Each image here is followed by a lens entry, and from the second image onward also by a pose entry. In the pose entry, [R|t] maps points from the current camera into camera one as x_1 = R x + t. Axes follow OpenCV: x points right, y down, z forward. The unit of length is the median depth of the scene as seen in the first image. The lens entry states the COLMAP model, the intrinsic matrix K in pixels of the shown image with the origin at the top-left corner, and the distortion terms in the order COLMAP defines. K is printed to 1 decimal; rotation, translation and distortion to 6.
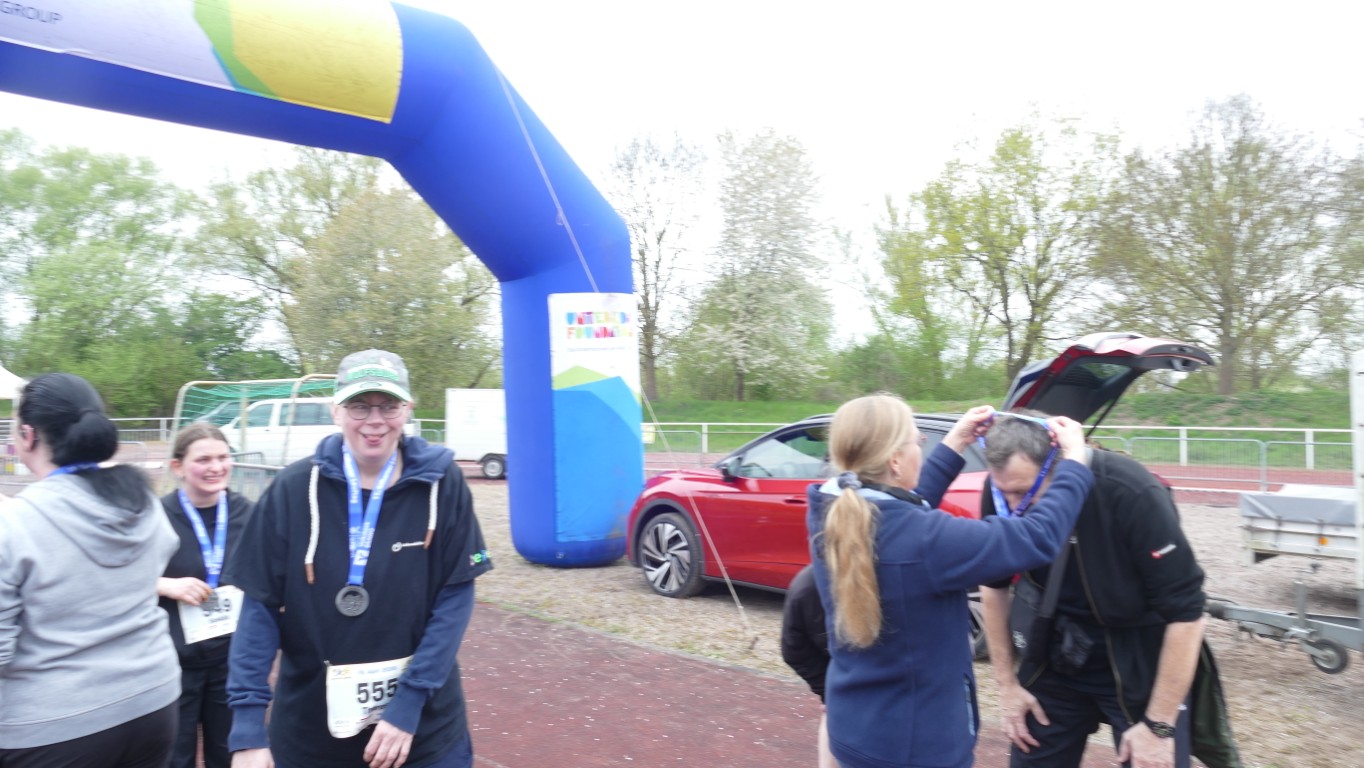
lens RADIAL K [[978.9, 0, 683.8], [0, 978.9, 377.8], [0, 0, 1]] dist [-0.008638, -0.006435]
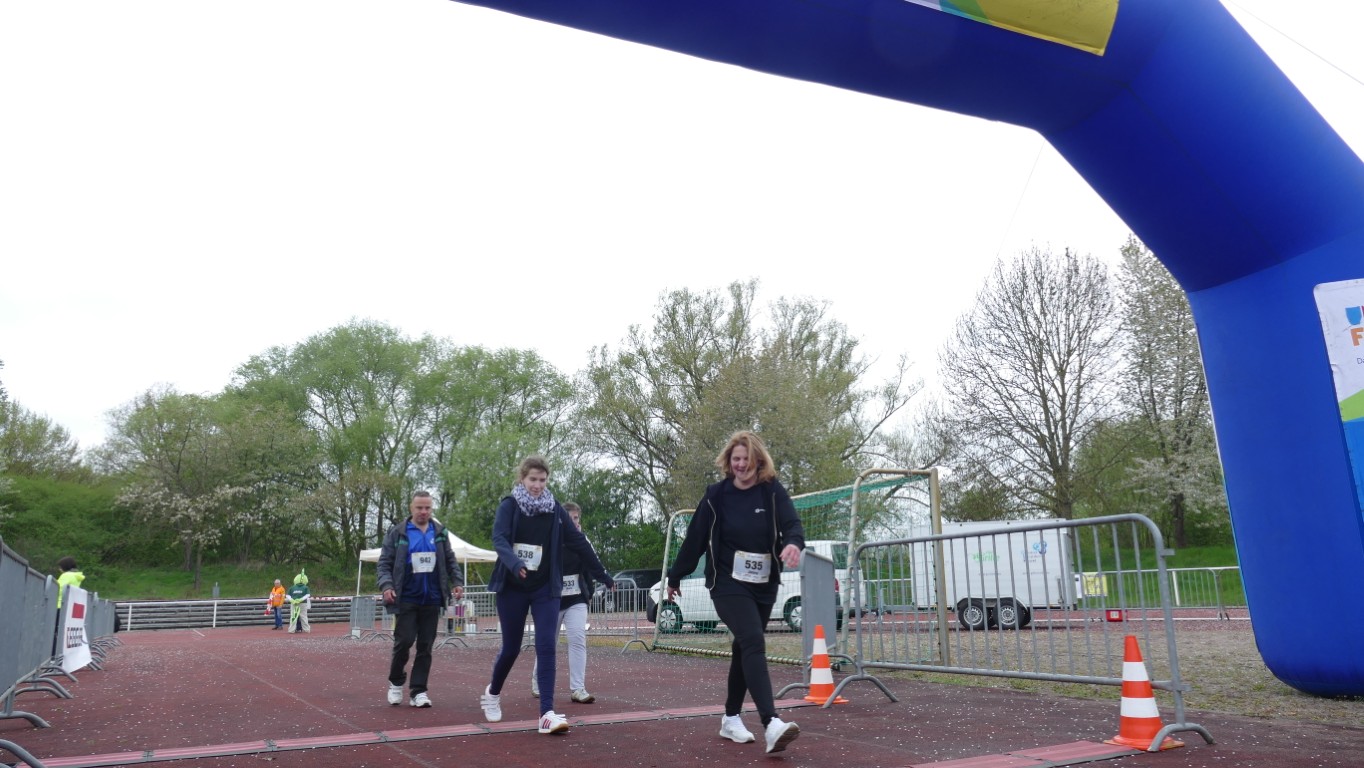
lens RADIAL K [[970.8, 0, 677.1], [0, 970.8, 377.6], [0, 0, 1]] dist [-0.011631, 0.004059]
pose [[0.946116, -0.096396, -0.309147, -0.085800], [0.037595, 0.980908, -0.190805, 0.022047], [0.321637, 0.168901, 0.931677, 0.055445]]
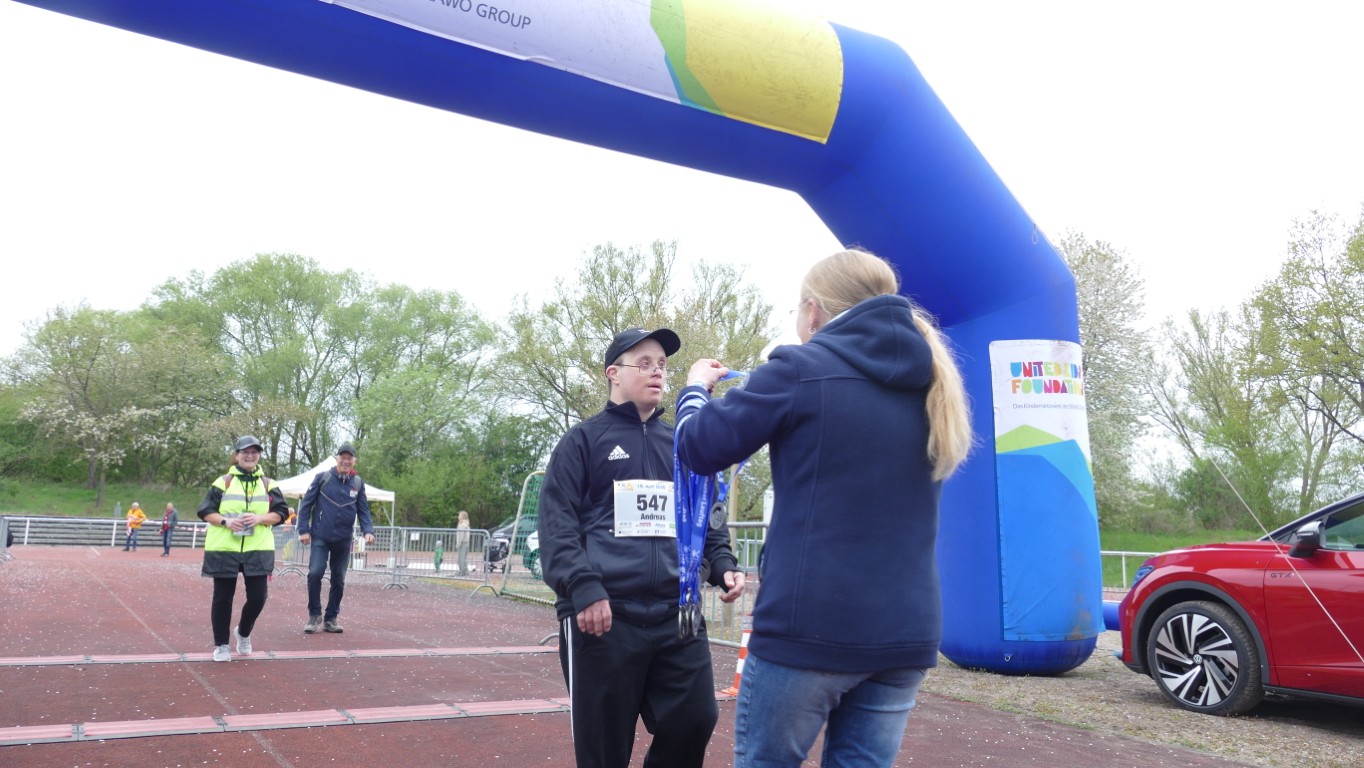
lens RADIAL K [[974.7, 0, 674.5], [0, 974.7, 383.1], [0, 0, 1]] dist [-0.000809, -0.007522]
pose [[0.966553, -0.009126, -0.256304, -0.044436], [-0.025379, 0.991058, -0.130998, 0.016512], [0.255207, 0.133121, 0.957678, 0.029281]]
